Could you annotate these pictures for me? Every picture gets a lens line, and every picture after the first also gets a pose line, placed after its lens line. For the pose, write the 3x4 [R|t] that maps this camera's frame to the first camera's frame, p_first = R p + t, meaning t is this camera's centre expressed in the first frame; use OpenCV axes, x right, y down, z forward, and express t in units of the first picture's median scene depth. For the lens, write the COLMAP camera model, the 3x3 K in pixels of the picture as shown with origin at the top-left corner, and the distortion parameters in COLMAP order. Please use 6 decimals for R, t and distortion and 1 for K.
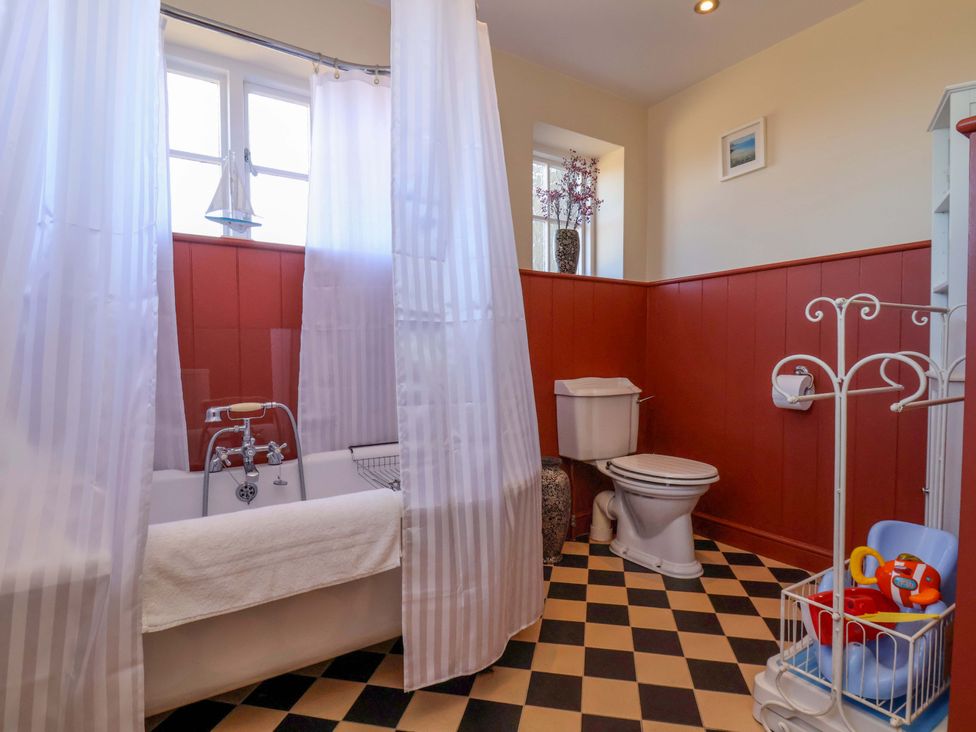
lens RADIAL K [[517.3, 0, 492.9], [0, 517.3, 369.6], [0, 0, 1]] dist [0.000240, -0.012462]
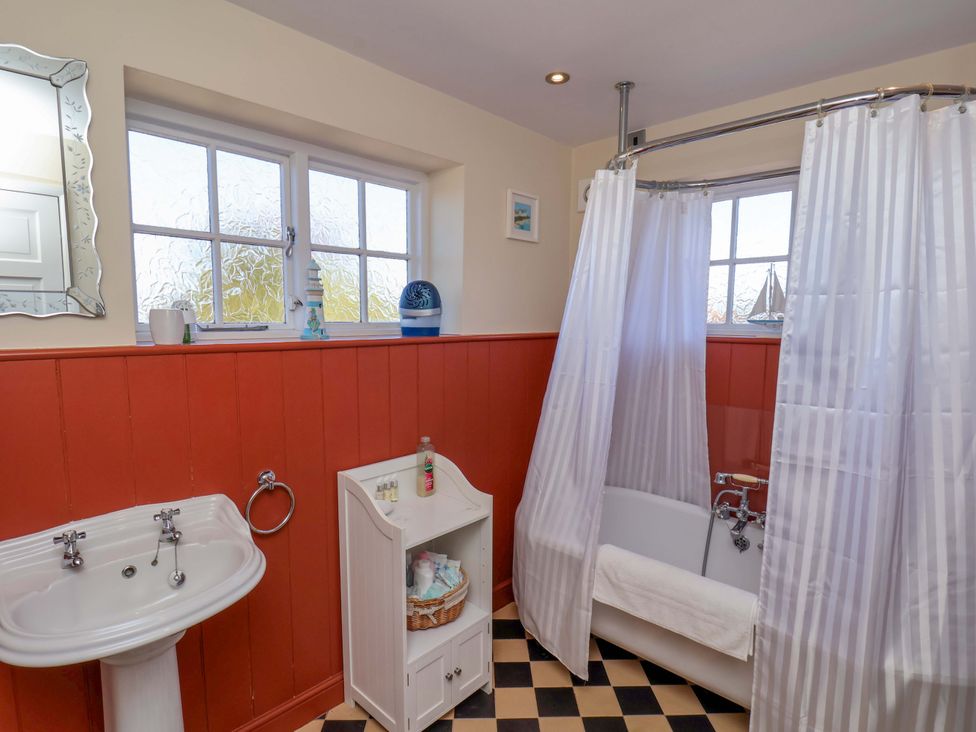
lens RADIAL K [[517.3, 0, 486.2], [0, 517.3, 365.9], [0, 0, 1]] dist [0.000240, -0.012462]
pose [[0.225842, 0.101767, -0.968834, 0.717341], [-0.040574, 0.994648, 0.095020, -0.366991], [0.973319, 0.017850, 0.228763, 0.105209]]
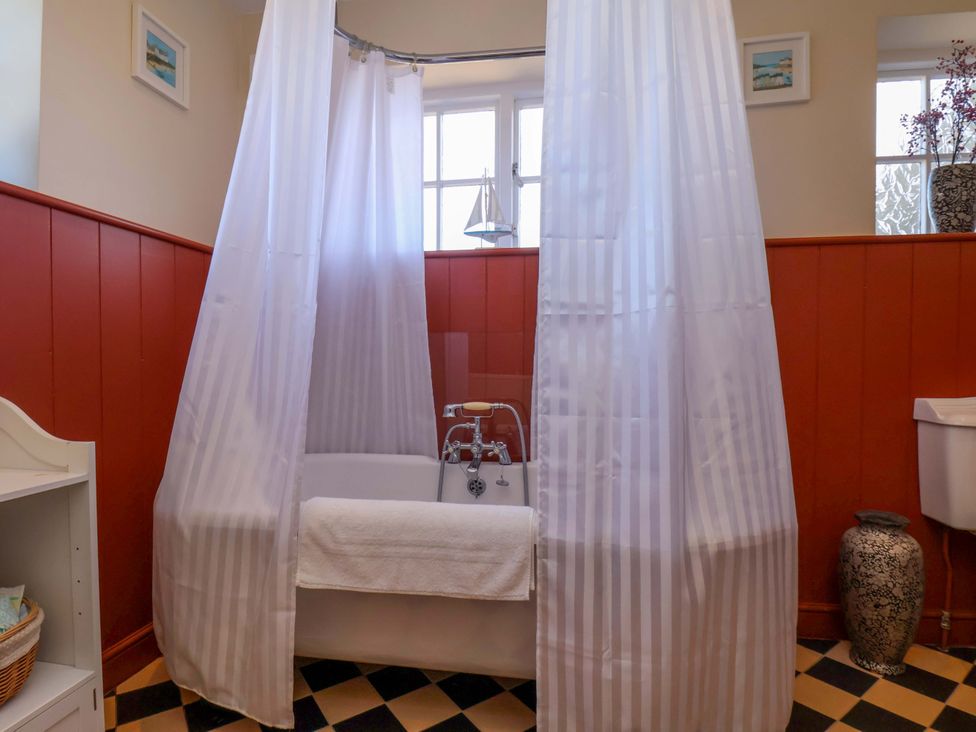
lens RADIAL K [[517.3, 0, 483.0], [0, 517.3, 371.5], [0, 0, 1]] dist [0.000240, -0.012462]
pose [[0.730526, 0.018742, -0.682628, 0.314535], [-0.025736, 0.999669, -0.000095, 0.001816], [0.682400, 0.017637, 0.730766, 0.286777]]
